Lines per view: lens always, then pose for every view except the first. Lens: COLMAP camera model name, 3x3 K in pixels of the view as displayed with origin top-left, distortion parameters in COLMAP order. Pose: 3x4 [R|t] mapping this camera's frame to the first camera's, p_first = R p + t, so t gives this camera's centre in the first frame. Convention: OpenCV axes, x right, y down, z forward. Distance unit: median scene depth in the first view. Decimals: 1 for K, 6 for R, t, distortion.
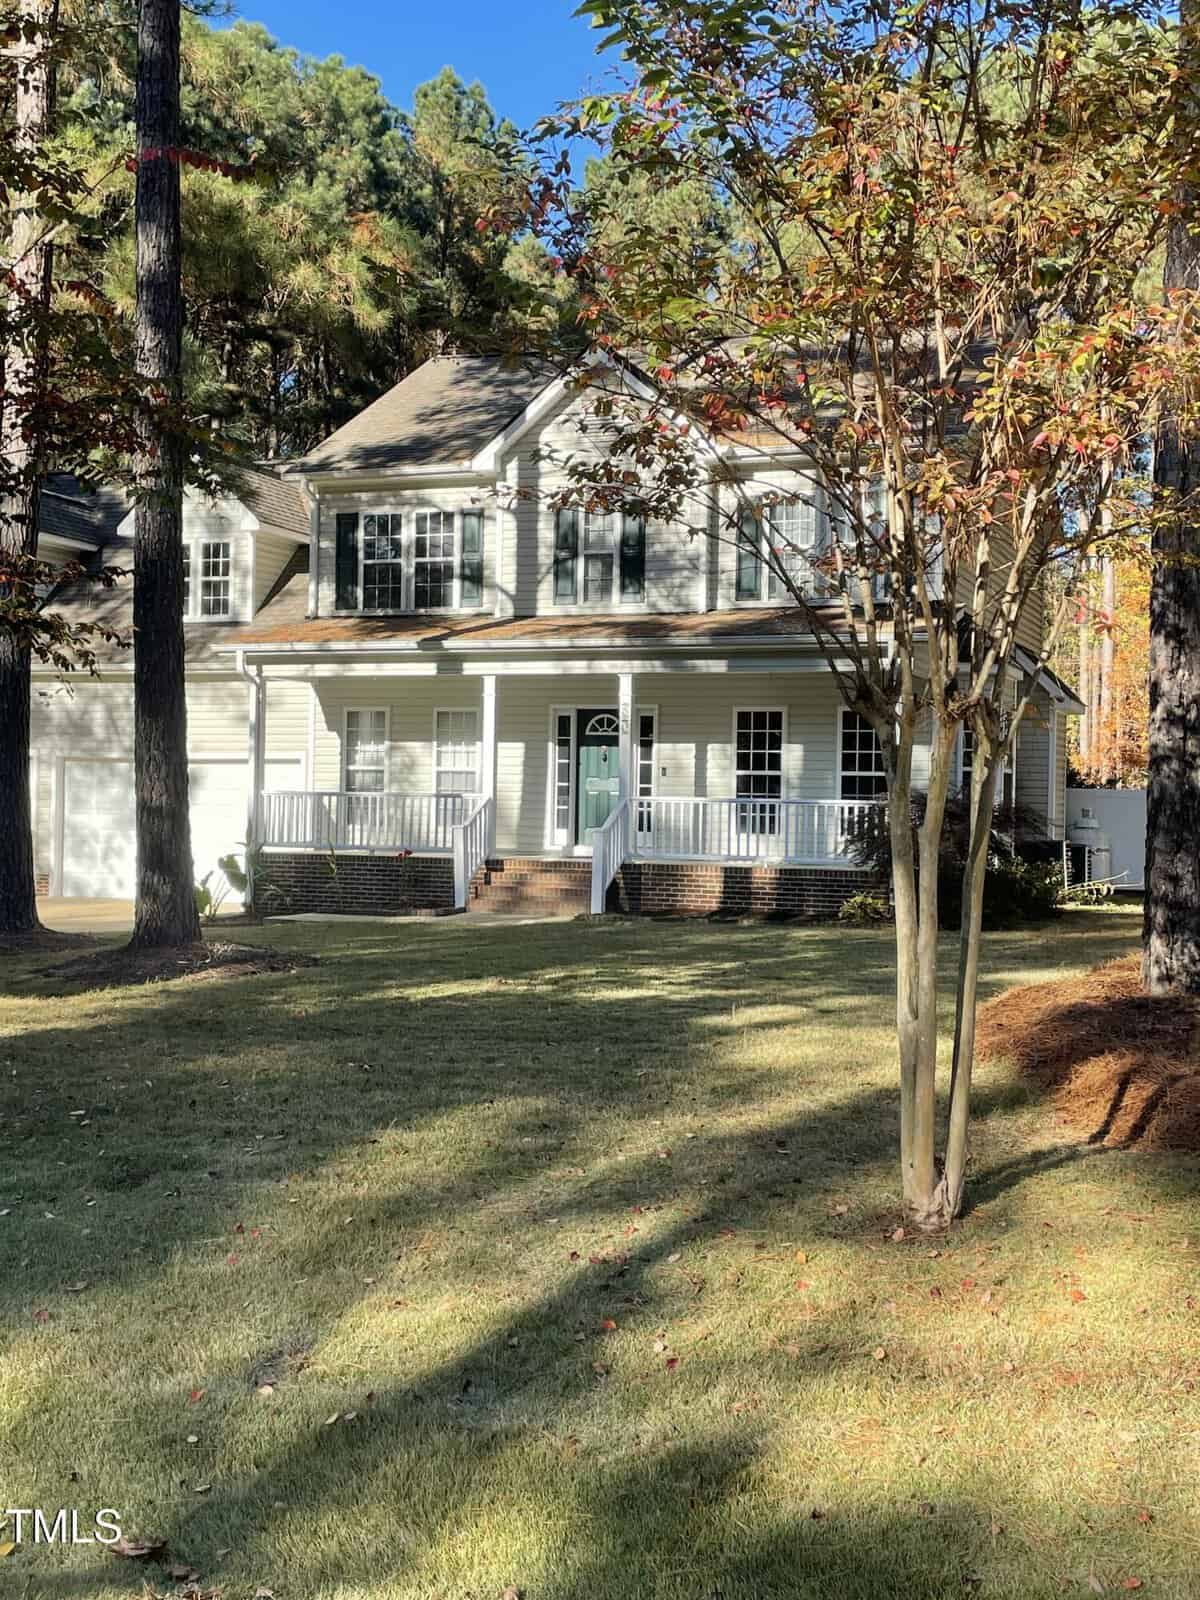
lens RADIAL K [[1802.8, 0, 598.7], [0, 1802.8, 797.1], [0, 0, 1]] dist [-0.020424, 0.000000]
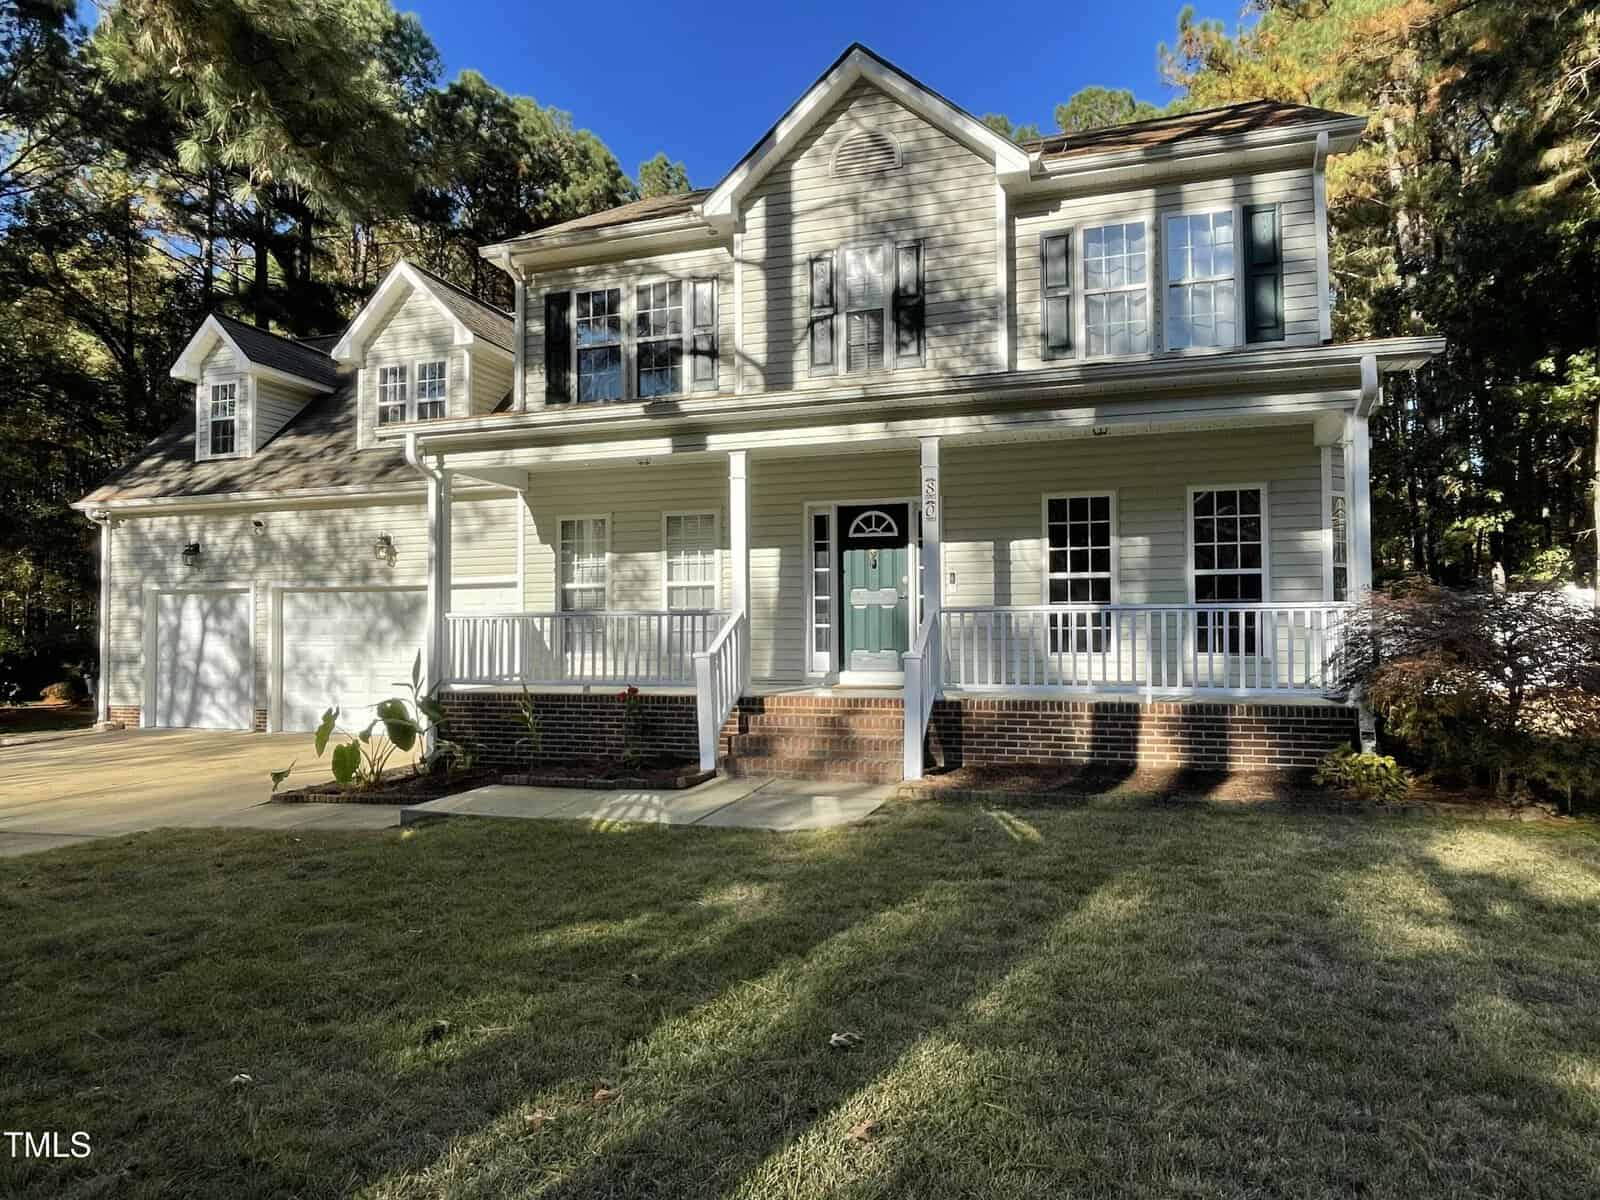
lens RADIAL K [[925.1, 0, 804.9], [0, 925.1, 600.6], [0, 0, 1]] dist [-0.001806, 0.001977]
pose [[0.997728, -0.023210, 0.063254, -0.055416], [0.024557, 0.999486, -0.020599, 0.002894], [-0.062743, 0.022106, 0.997785, 0.581891]]
